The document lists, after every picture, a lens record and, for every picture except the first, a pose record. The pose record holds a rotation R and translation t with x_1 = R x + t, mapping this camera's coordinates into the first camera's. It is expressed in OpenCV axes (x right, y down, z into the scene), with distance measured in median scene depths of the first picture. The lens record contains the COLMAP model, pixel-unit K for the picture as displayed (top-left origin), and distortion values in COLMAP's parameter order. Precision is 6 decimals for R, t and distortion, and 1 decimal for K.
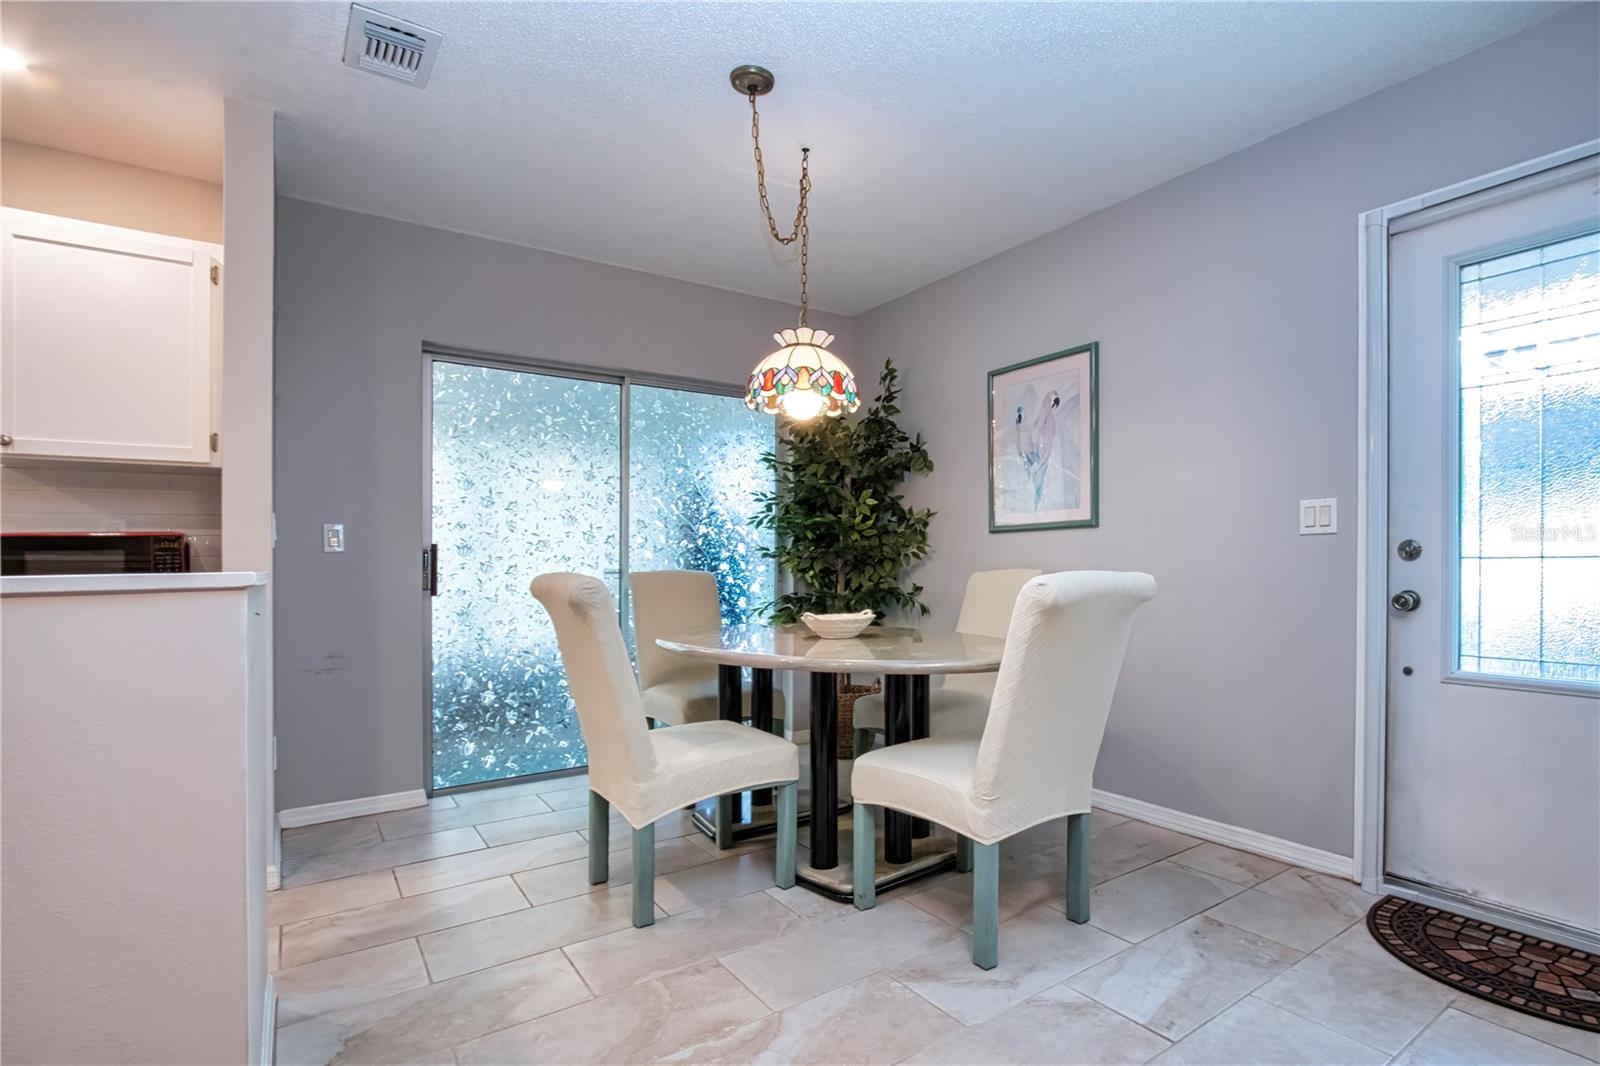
lens RADIAL K [[767.4, 0, 870.3], [0, 767.4, 573.4], [0, 0, 1]] dist [-0.017383, 0.002268]
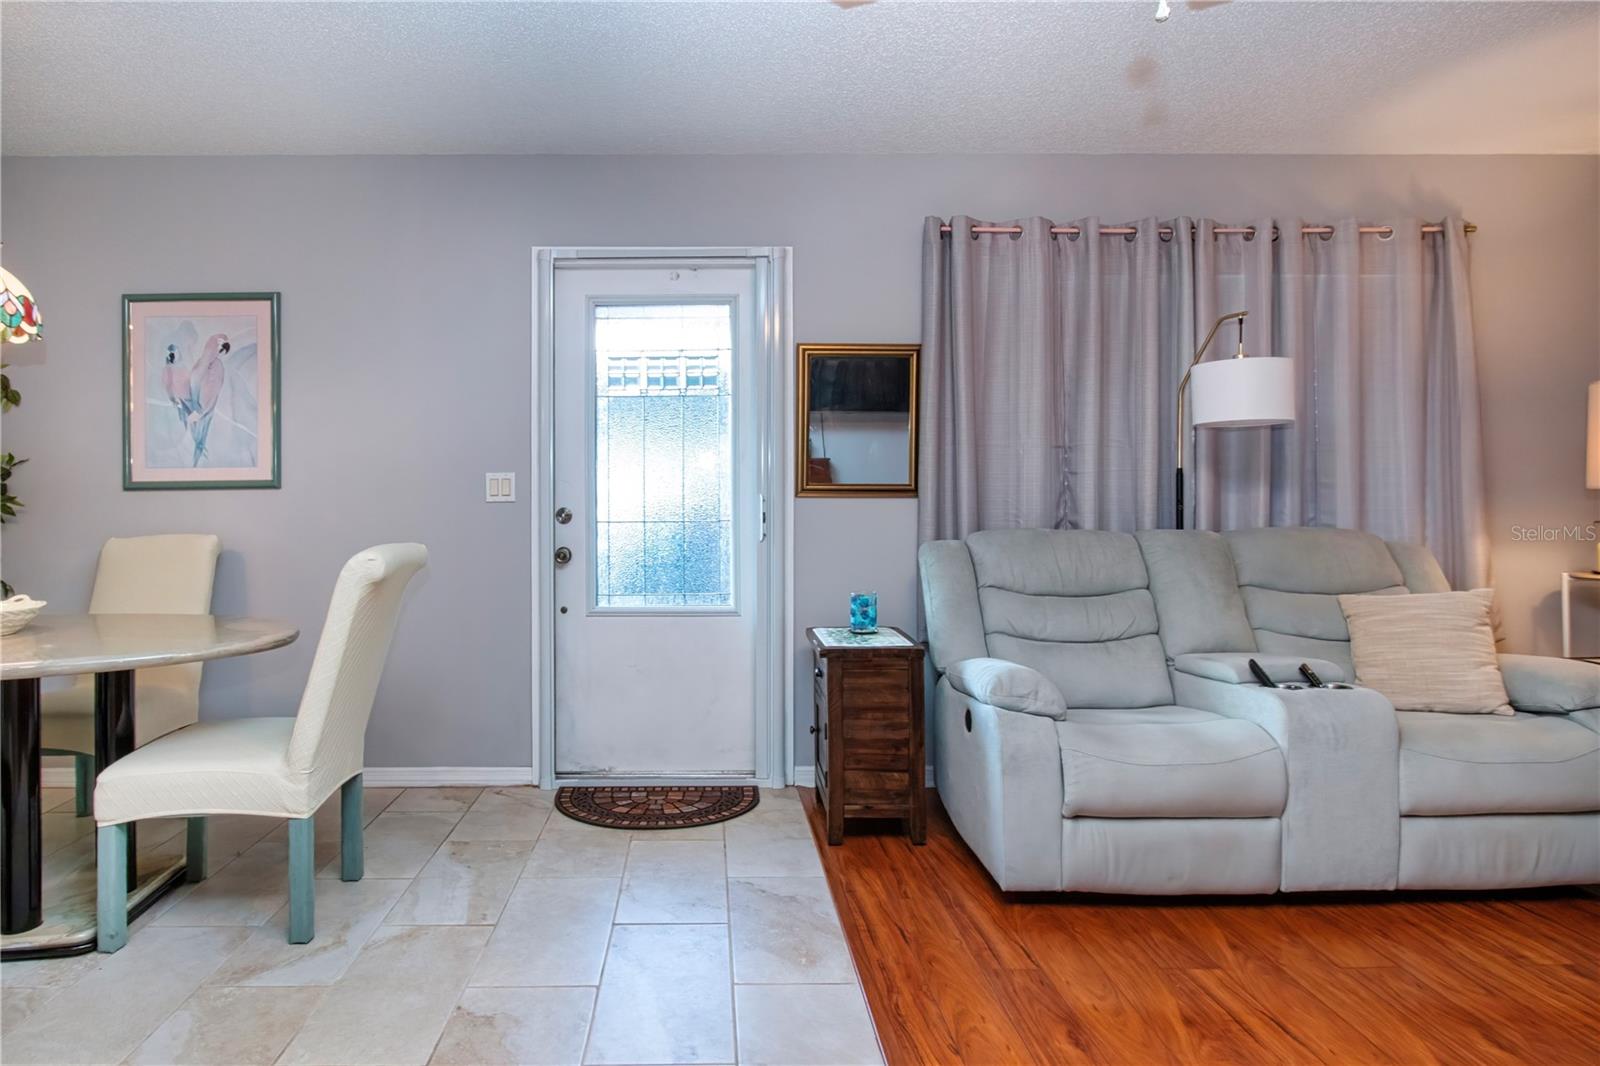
lens RADIAL K [[898.4, 0, 687.8], [0, 898.4, 501.7], [0, 0, 1]] dist [-0.007519, 0.002892]
pose [[0.621000, 0.001308, 0.783810, -0.358641], [0.012769, 0.999849, -0.011785, -0.034430], [-0.783707, 0.017327, 0.620889, -0.108866]]
